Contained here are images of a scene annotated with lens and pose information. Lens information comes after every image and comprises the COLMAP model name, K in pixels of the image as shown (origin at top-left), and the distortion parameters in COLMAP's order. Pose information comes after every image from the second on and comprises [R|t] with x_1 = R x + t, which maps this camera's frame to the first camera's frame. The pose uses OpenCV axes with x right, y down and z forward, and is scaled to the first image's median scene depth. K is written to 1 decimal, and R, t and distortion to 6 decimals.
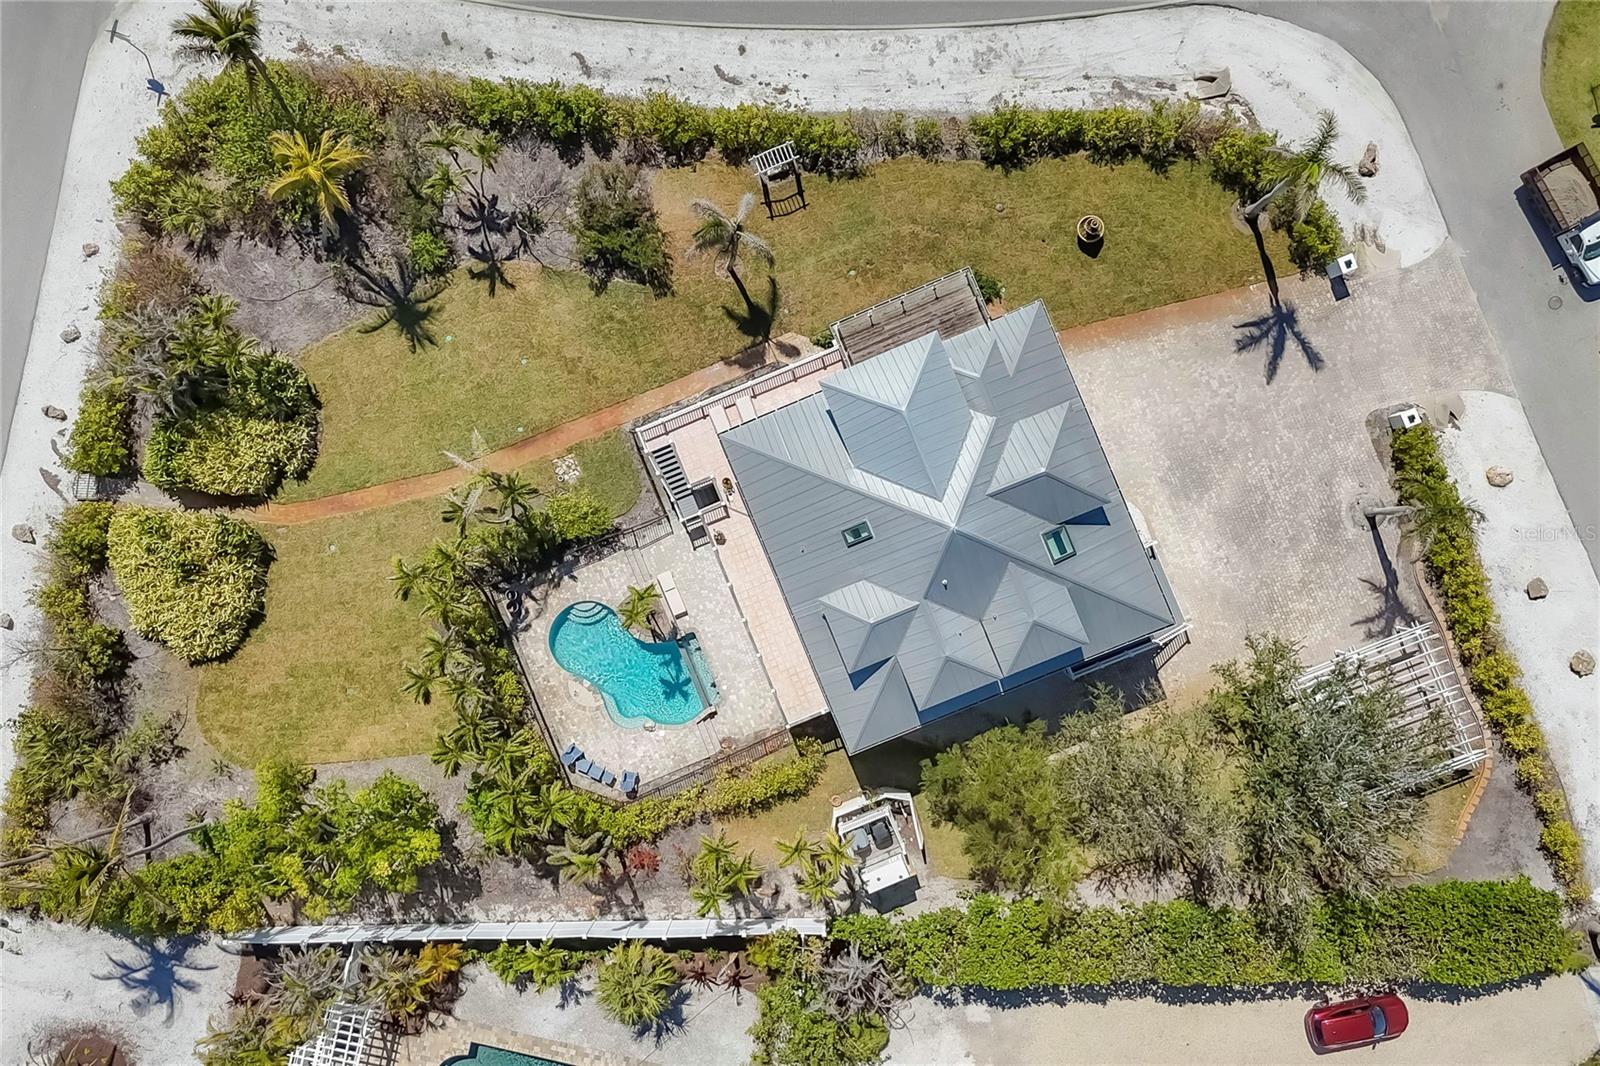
lens RADIAL K [[1391.7, 0, 800.0], [0, 1391.7, 533.0], [0, 0, 1]] dist [0.096920, -0.146670]
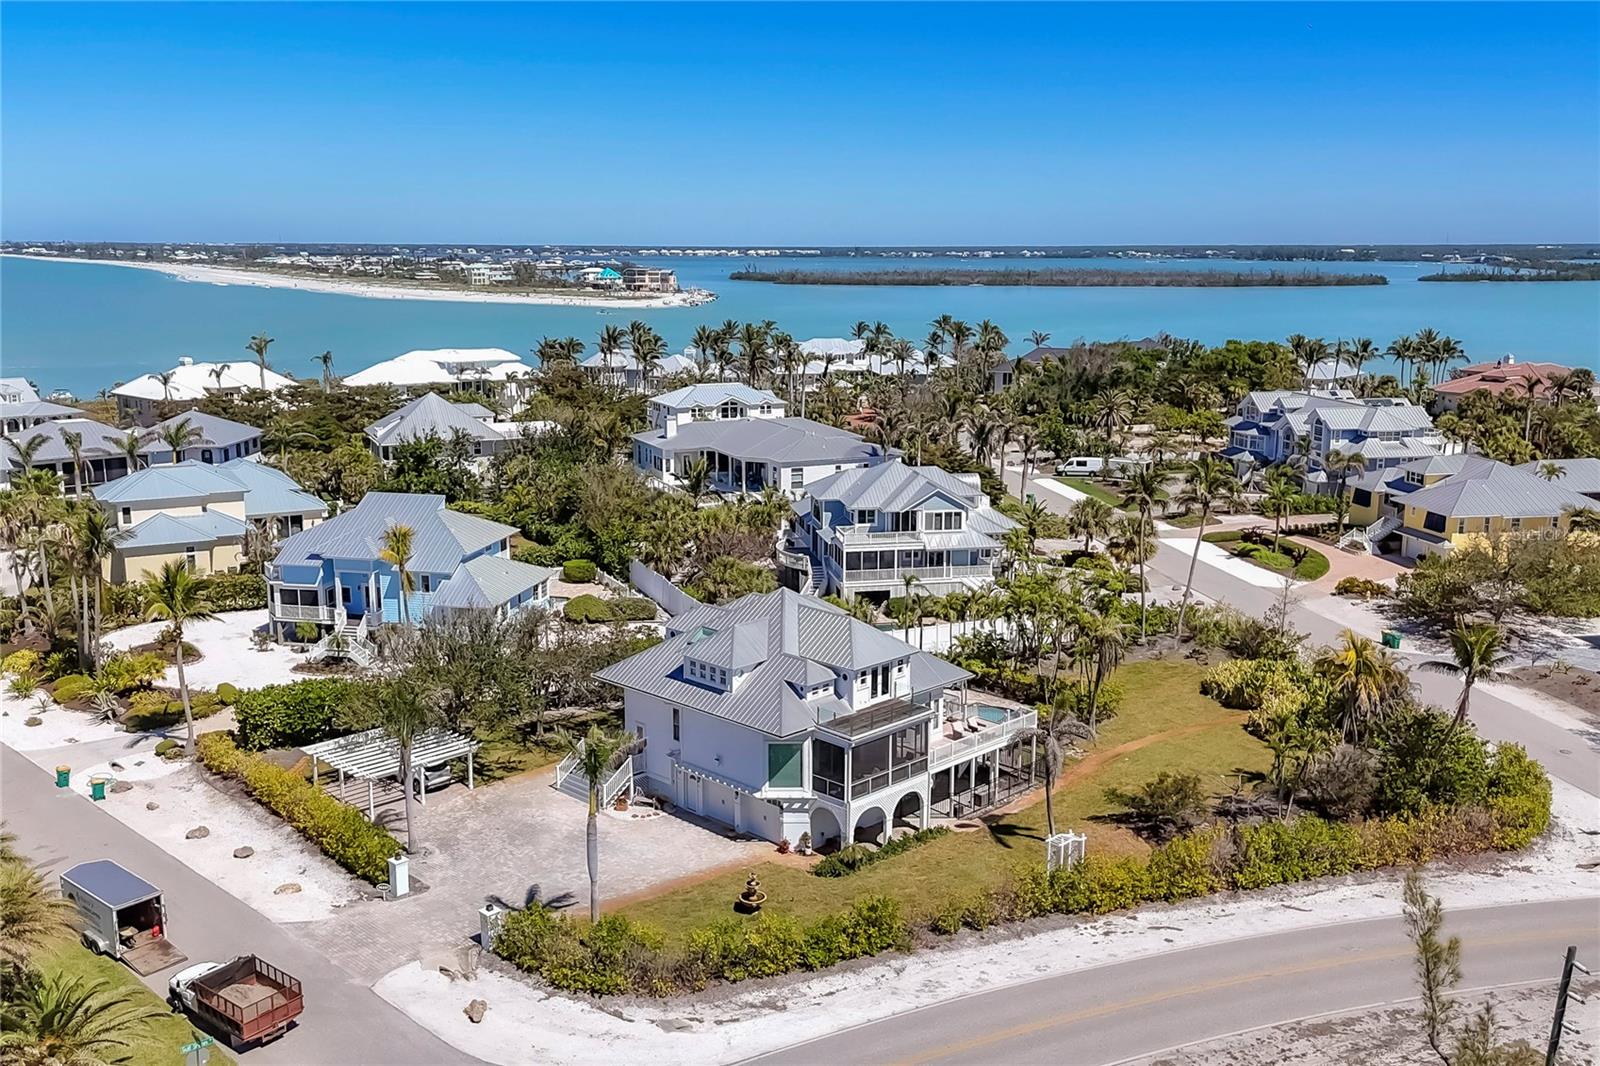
lens RADIAL K [[1458.7, 0, 800.0], [0, 1458.7, 533.0], [0, 0, 1]] dist [0.073101, -0.027042]
pose [[-0.921389, 0.095242, -0.376790, 0.529439], [-0.388460, -0.196116, 0.900354, -1.081482], [0.011857, 0.975944, 0.217697, 0.522942]]
